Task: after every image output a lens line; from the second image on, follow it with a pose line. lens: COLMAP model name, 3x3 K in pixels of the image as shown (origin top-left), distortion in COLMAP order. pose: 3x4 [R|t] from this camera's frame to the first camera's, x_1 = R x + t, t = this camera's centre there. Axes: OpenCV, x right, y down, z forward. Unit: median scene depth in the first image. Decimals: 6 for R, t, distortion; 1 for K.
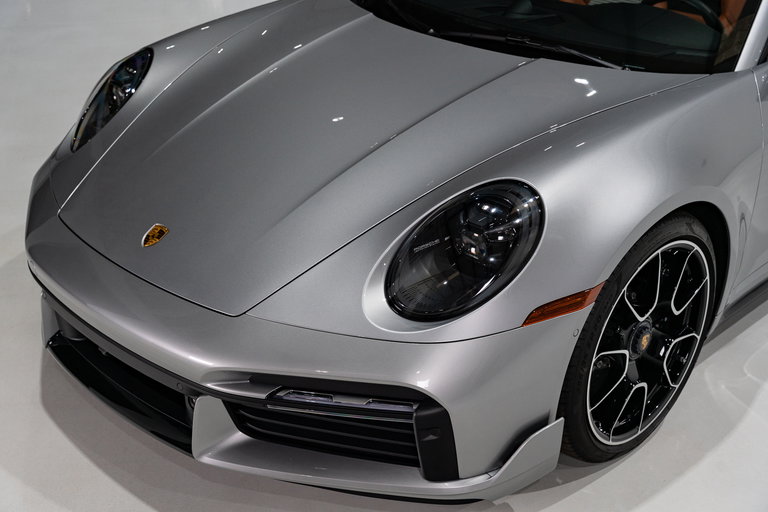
lens RADIAL K [[1082.0, 0, 384.0], [0, 1082.0, 256.0], [0, 0, 1]] dist [0.033678, 0.039340]
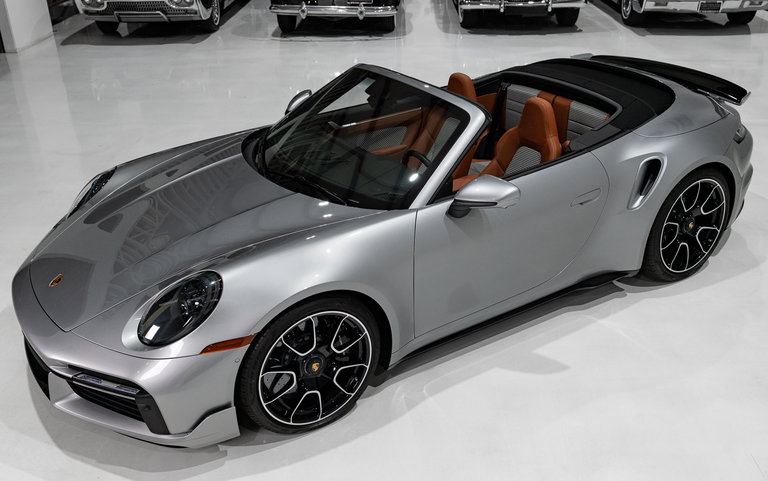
lens RADIAL K [[768.6, 0, 384.0], [0, 768.6, 240.5], [0, 0, 1]] dist [-0.000949, -0.004852]
pose [[0.976606, 0.078198, -0.200316, 0.604826], [-0.081287, 0.996665, -0.007228, -0.126478], [0.199082, 0.023342, 0.979705, -0.180214]]
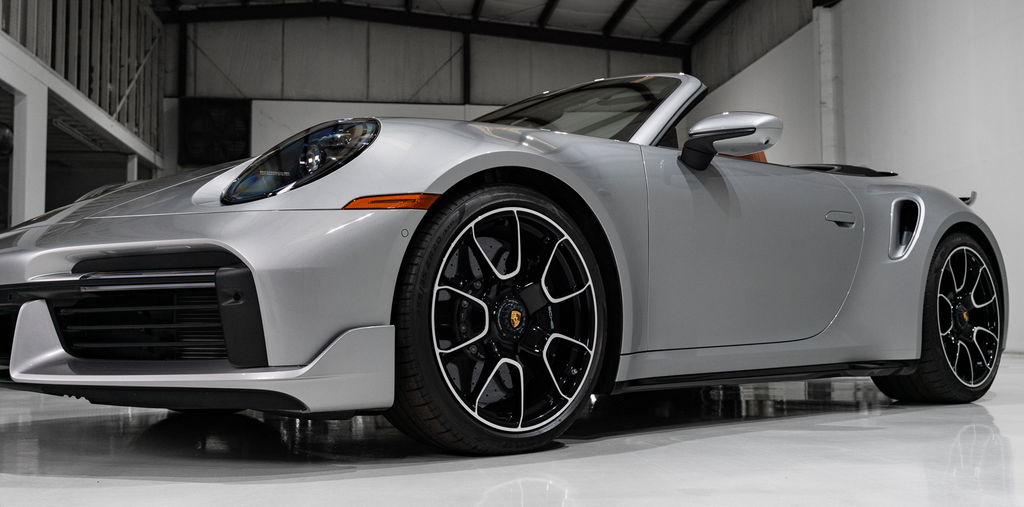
lens RADIAL K [[998.6, 0, 512.0], [0, 998.6, 253.5], [0, 0, 1]] dist [0.005686, 0.007446]
pose [[0.998444, -0.009225, -0.054992, 0.303190], [-0.021045, 0.850939, -0.524843, 0.528794], [0.051636, 0.525184, 0.849421, 0.216171]]
